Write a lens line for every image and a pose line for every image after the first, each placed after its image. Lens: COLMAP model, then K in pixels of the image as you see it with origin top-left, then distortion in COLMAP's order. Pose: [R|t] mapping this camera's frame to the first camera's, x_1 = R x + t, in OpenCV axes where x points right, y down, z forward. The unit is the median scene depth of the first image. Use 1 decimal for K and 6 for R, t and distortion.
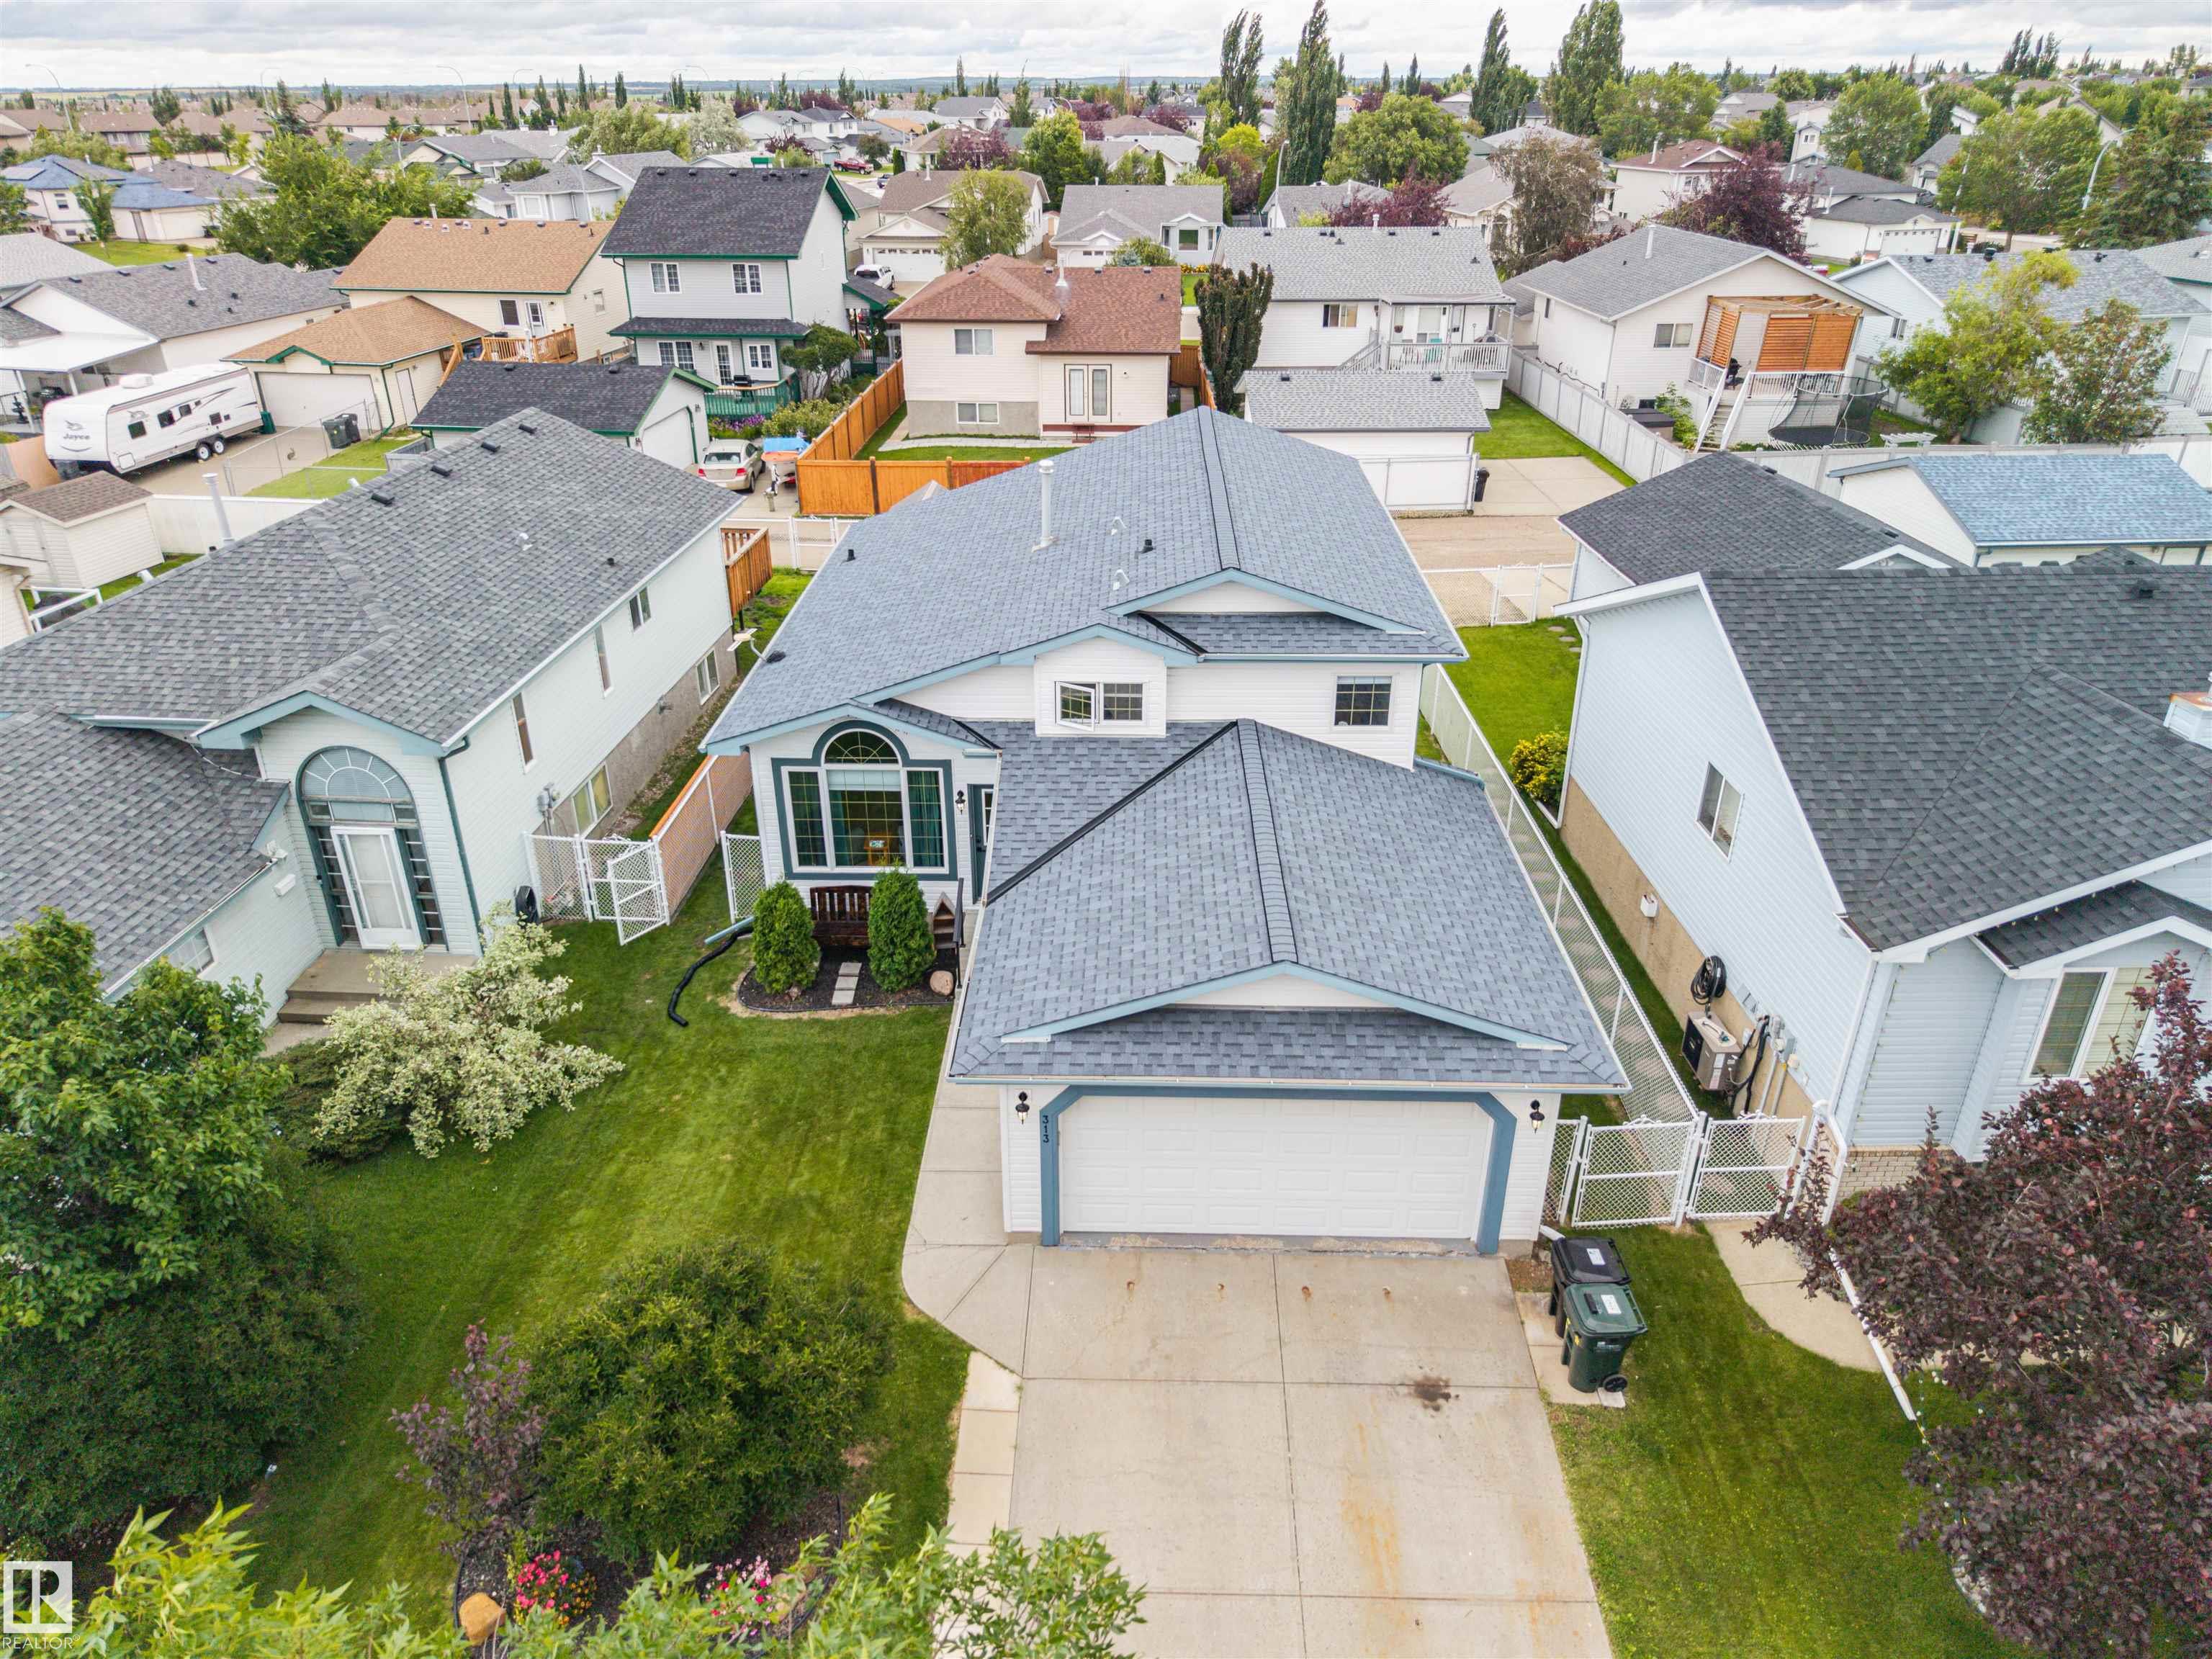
lens RADIAL K [[1512.2, 0, 1096.8], [0, 1512.2, 894.5], [0, 0, 1]] dist [0.010046, 0.003943]
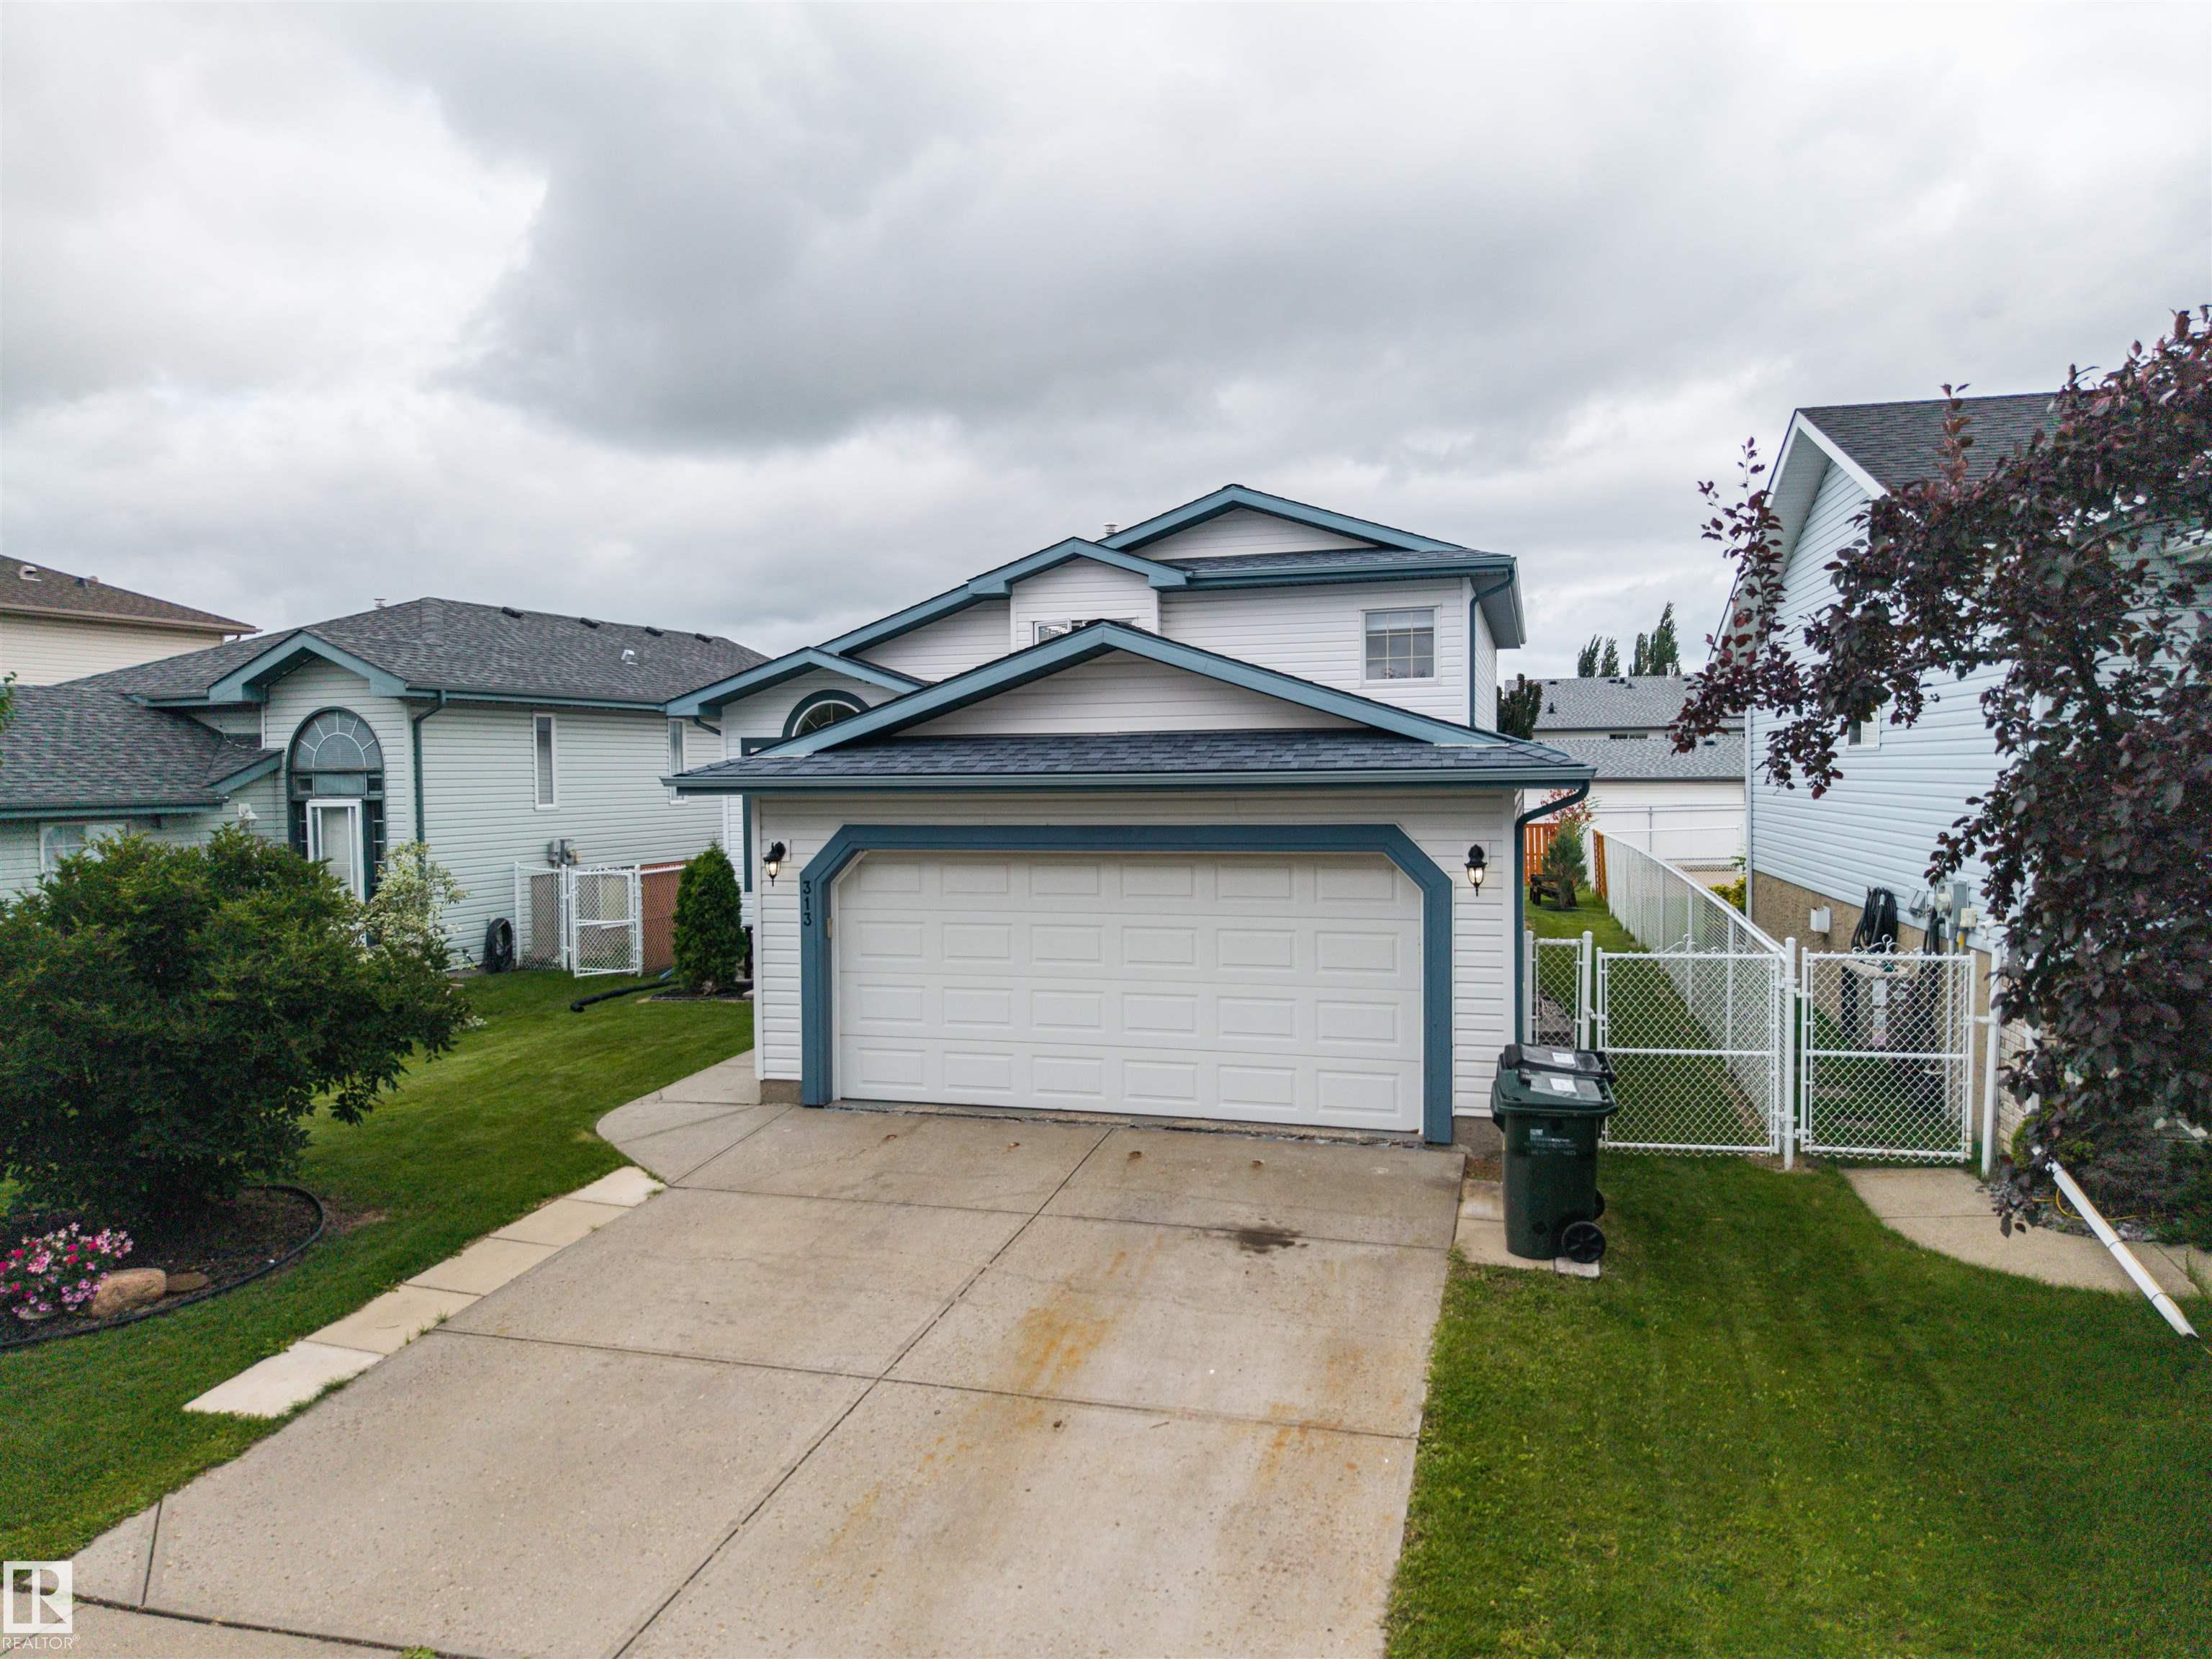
lens RADIAL K [[1512.2, 0, 1096.8], [0, 1512.2, 894.5], [0, 0, 1]] dist [0.010046, 0.003943]
pose [[0.965314, 0.013869, -0.260723, 0.237939], [-0.119482, 0.911357, -0.393895, 0.342770], [0.232149, 0.411384, 0.881403, 0.306284]]
